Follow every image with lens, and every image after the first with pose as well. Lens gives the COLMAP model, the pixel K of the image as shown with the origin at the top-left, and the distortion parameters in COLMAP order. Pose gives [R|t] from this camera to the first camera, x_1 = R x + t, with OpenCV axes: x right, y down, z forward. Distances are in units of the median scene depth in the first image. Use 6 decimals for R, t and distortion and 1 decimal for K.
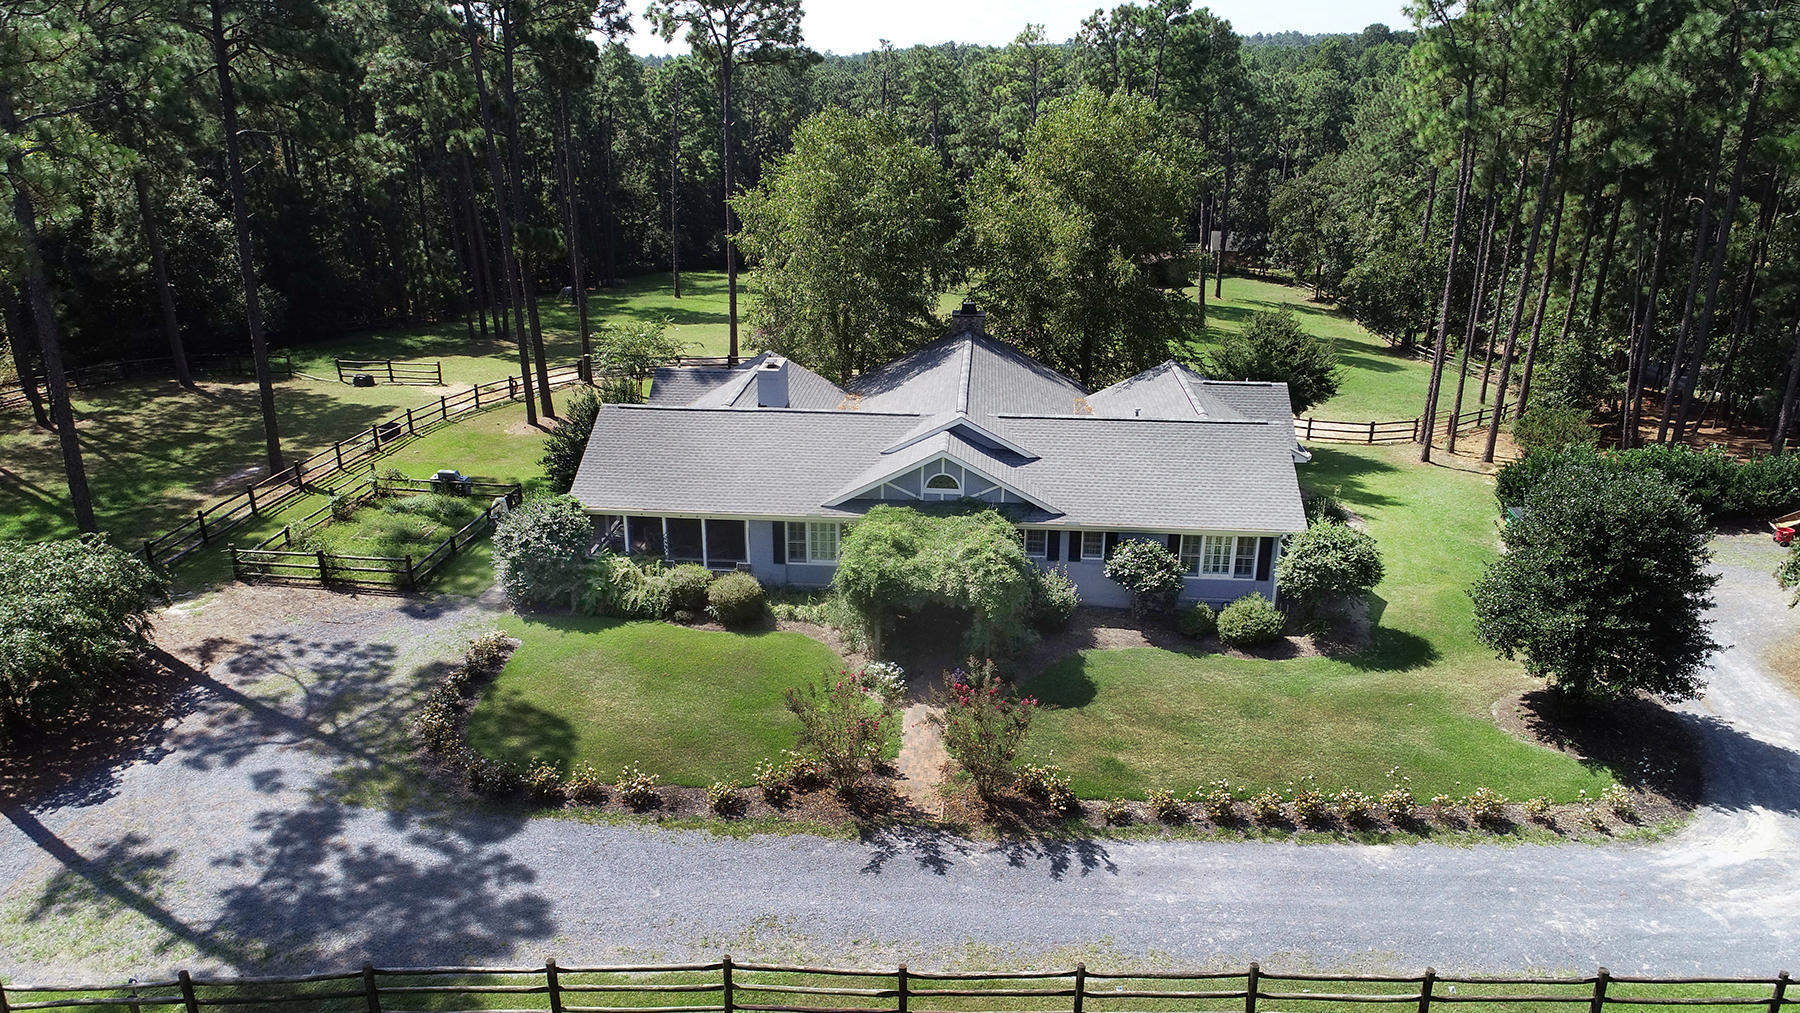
lens RADIAL K [[1215.2, 0, 895.9], [0, 1215.2, 506.4], [0, 0, 1]] dist [-0.008674, 0.011792]
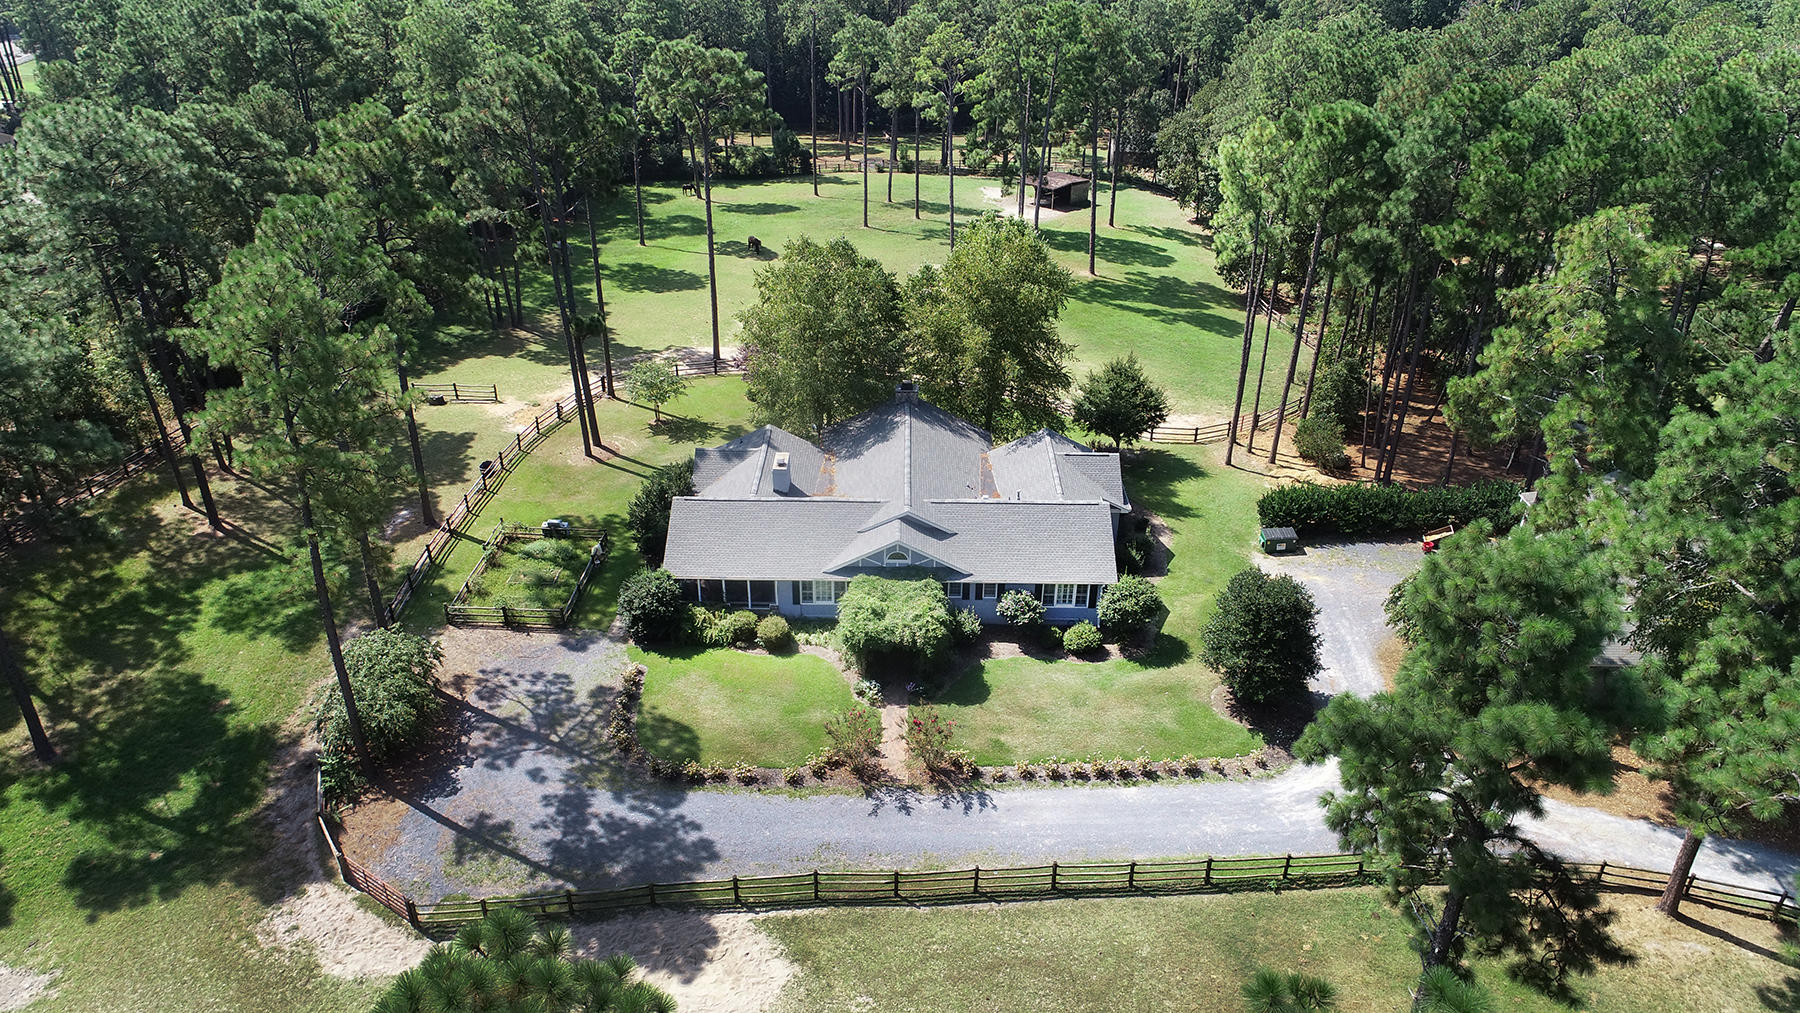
lens RADIAL K [[1215.2, 0, 906.7], [0, 1215.2, 505.2], [0, 0, 1]] dist [-0.008674, 0.011792]
pose [[0.997028, -0.027275, 0.072051, -0.073666], [0.015393, 0.986900, 0.160594, -0.397903], [-0.075488, -0.159008, 0.984387, -0.670419]]
